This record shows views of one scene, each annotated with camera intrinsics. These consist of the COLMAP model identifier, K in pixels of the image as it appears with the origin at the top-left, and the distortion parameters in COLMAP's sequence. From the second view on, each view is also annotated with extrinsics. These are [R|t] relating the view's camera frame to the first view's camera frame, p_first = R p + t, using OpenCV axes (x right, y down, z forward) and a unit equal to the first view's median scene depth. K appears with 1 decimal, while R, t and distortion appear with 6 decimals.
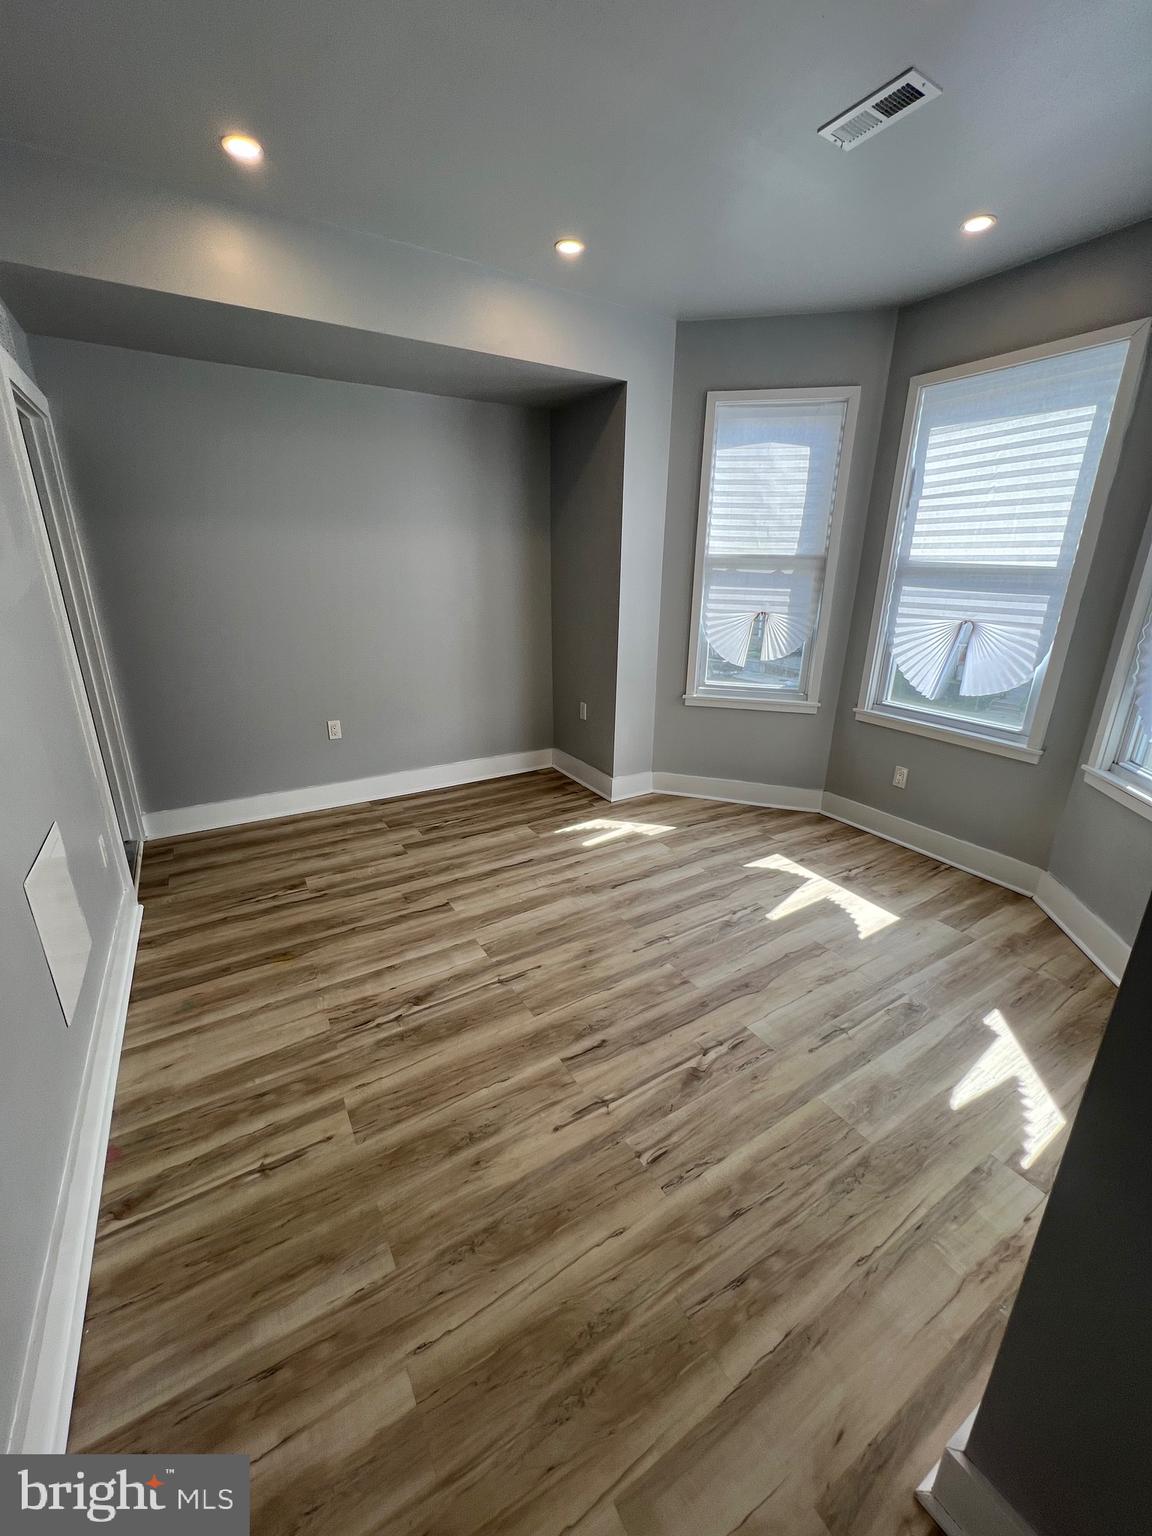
lens RADIAL K [[613.0, 0, 579.6], [0, 613.0, 757.5], [0, 0, 1]] dist [-0.003935, 0.000530]
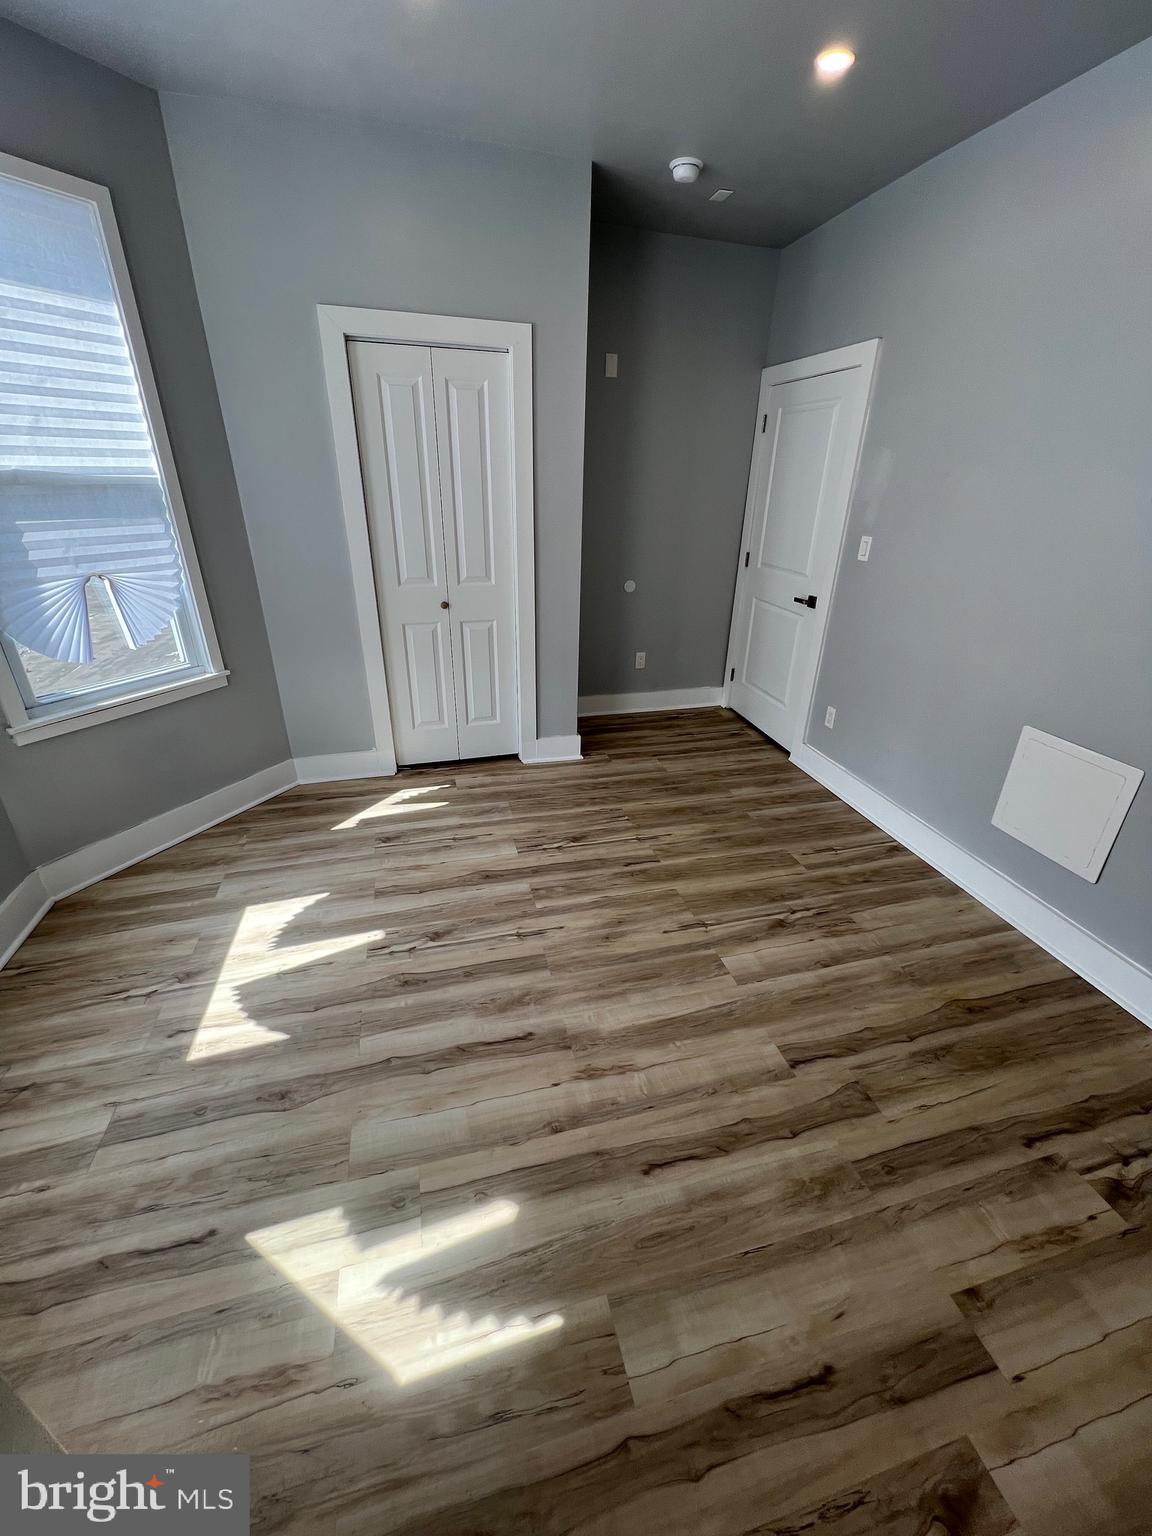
lens RADIAL K [[613.0, 0, 582.9], [0, 613.0, 765.3], [0, 0, 1]] dist [-0.003935, 0.000530]
pose [[-0.960280, -0.147196, 0.237058, -0.134221], [0.053429, 0.736838, 0.673955, -0.522416], [-0.273876, 0.659851, -0.699706, 1.562368]]
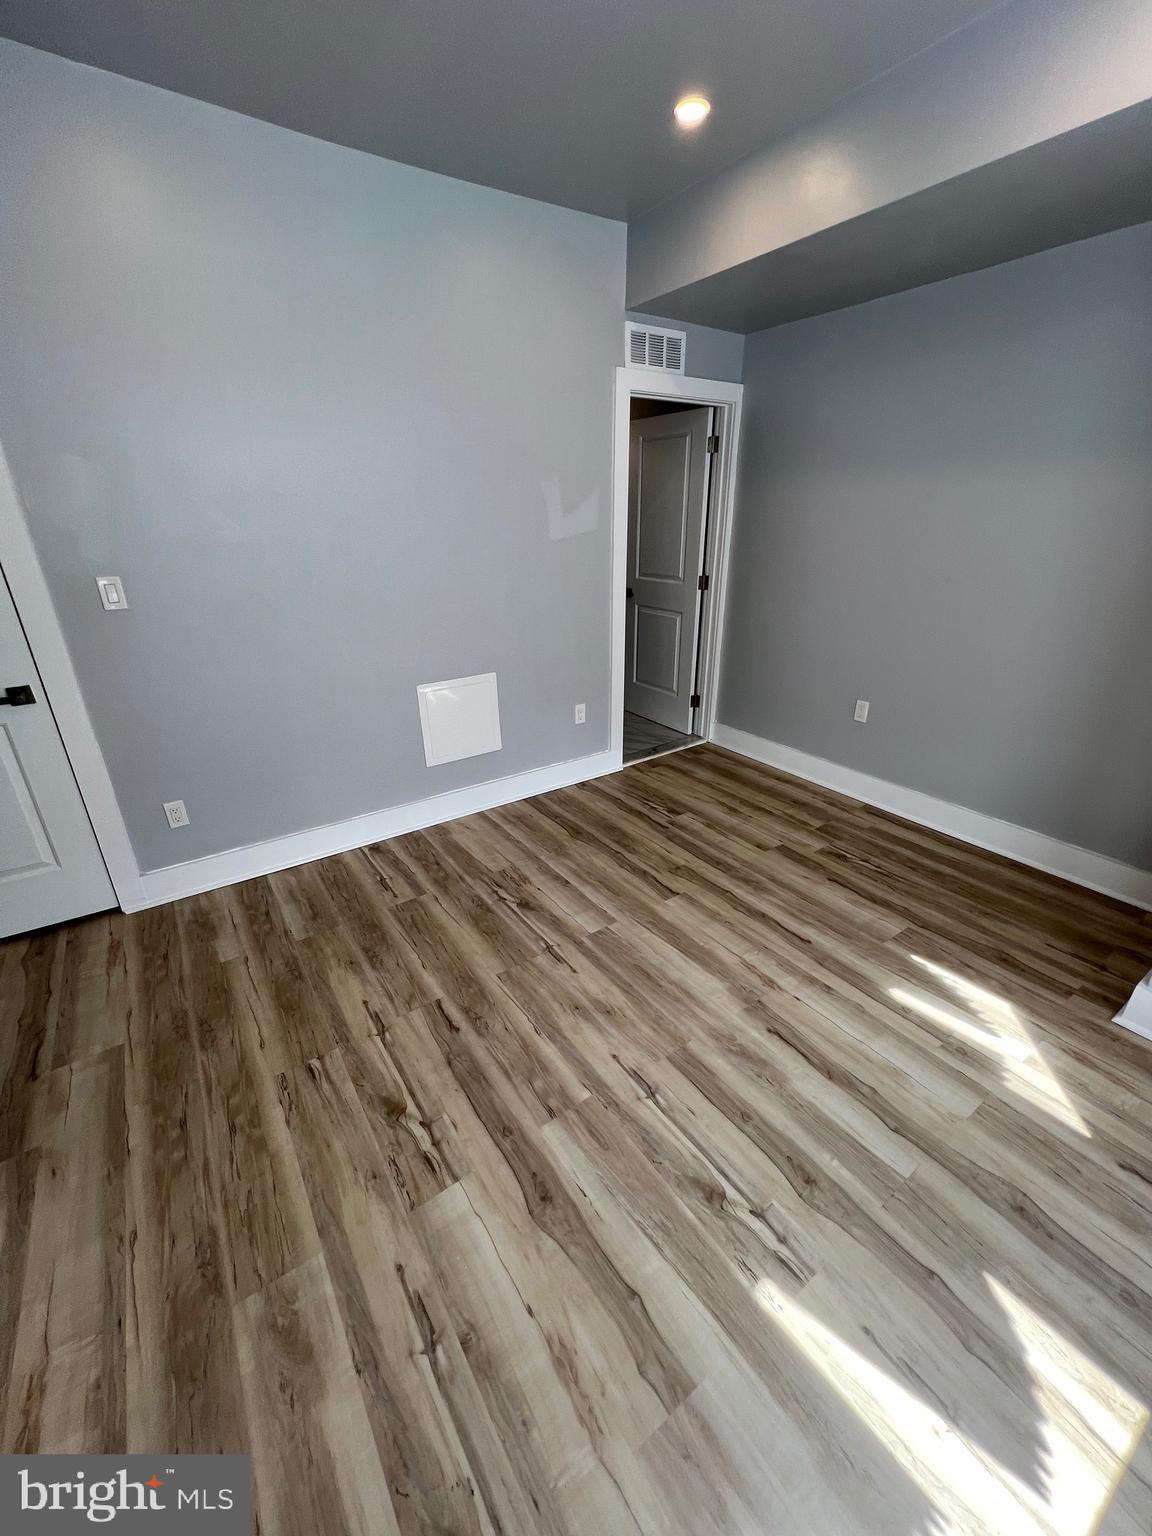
lens RADIAL K [[613.0, 0, 580.9], [0, 613.0, 763.7], [0, 0, 1]] dist [-0.003935, 0.000530]
pose [[0.061623, 0.372035, -0.926171, 0.677126], [-0.295649, 0.893095, 0.339077, -0.253231], [0.953307, 0.252927, 0.165026, 0.790106]]
